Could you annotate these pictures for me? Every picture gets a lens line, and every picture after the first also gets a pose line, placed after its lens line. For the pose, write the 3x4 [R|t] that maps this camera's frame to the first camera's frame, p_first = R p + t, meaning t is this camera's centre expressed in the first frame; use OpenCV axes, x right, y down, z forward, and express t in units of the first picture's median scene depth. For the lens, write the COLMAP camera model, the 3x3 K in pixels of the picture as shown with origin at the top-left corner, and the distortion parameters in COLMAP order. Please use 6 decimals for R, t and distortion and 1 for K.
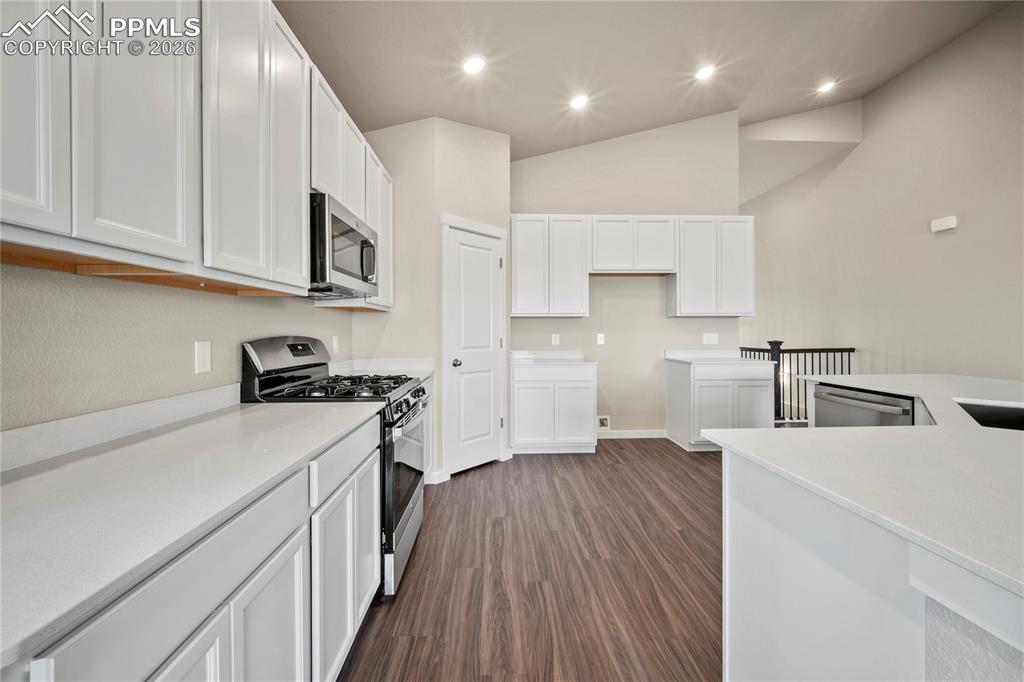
lens RADIAL K [[407.7, 0, 510.5], [0, 407.7, 335.1], [0, 0, 1]] dist [-0.002886, -0.001046]
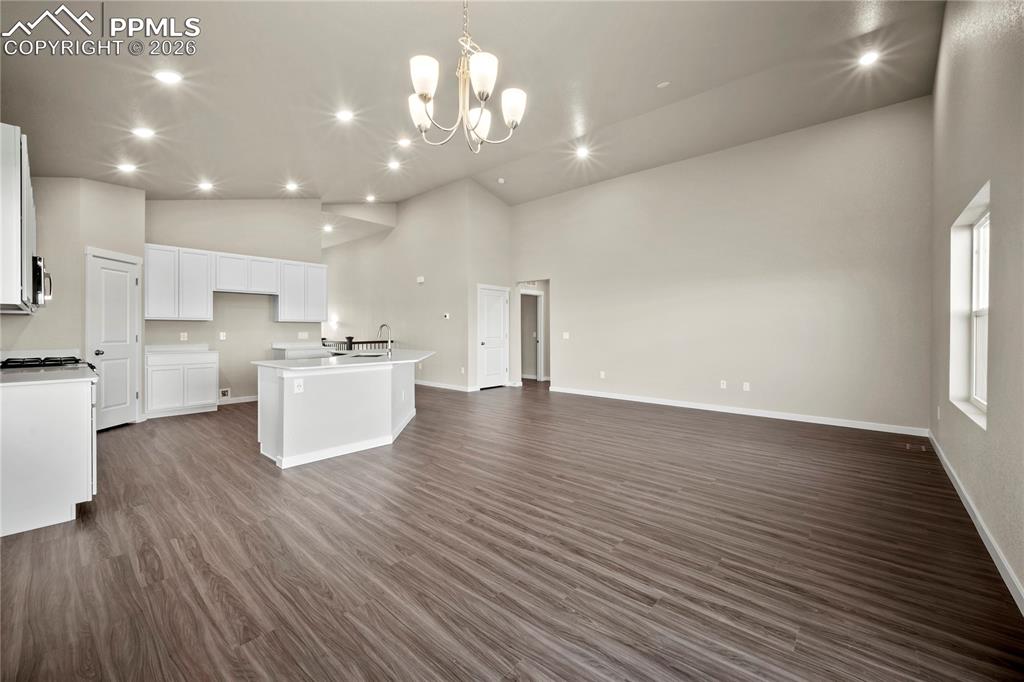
lens RADIAL K [[407.7, 0, 509.0], [0, 407.7, 331.5], [0, 0, 1]] dist [-0.002886, -0.001046]
pose [[0.688743, 0.003820, 0.724995, -0.139924], [0.000079, 0.999986, -0.005344, 0.001996], [-0.725005, 0.003737, 0.688733, -0.807877]]
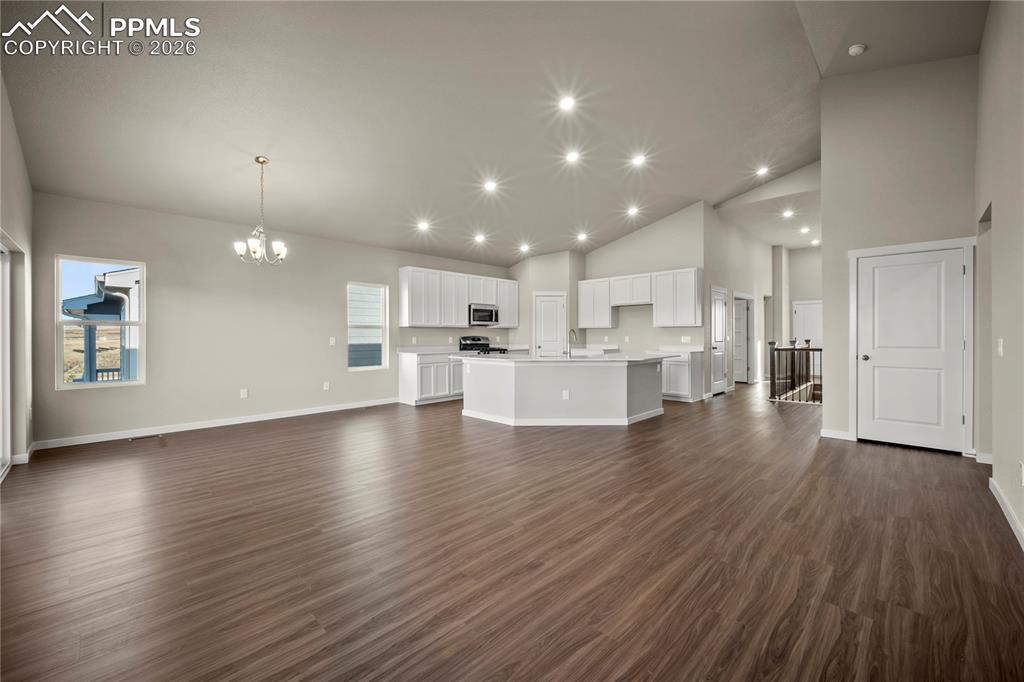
lens RADIAL K [[407.7, 0, 517.4], [0, 407.7, 334.9], [0, 0, 1]] dist [-0.002886, -0.001046]
pose [[0.699288, 0.002347, -0.714836, 1.338132], [-0.005359, 0.999984, -0.001959, -0.003762], [0.714820, 0.005200, 0.699289, -0.766648]]
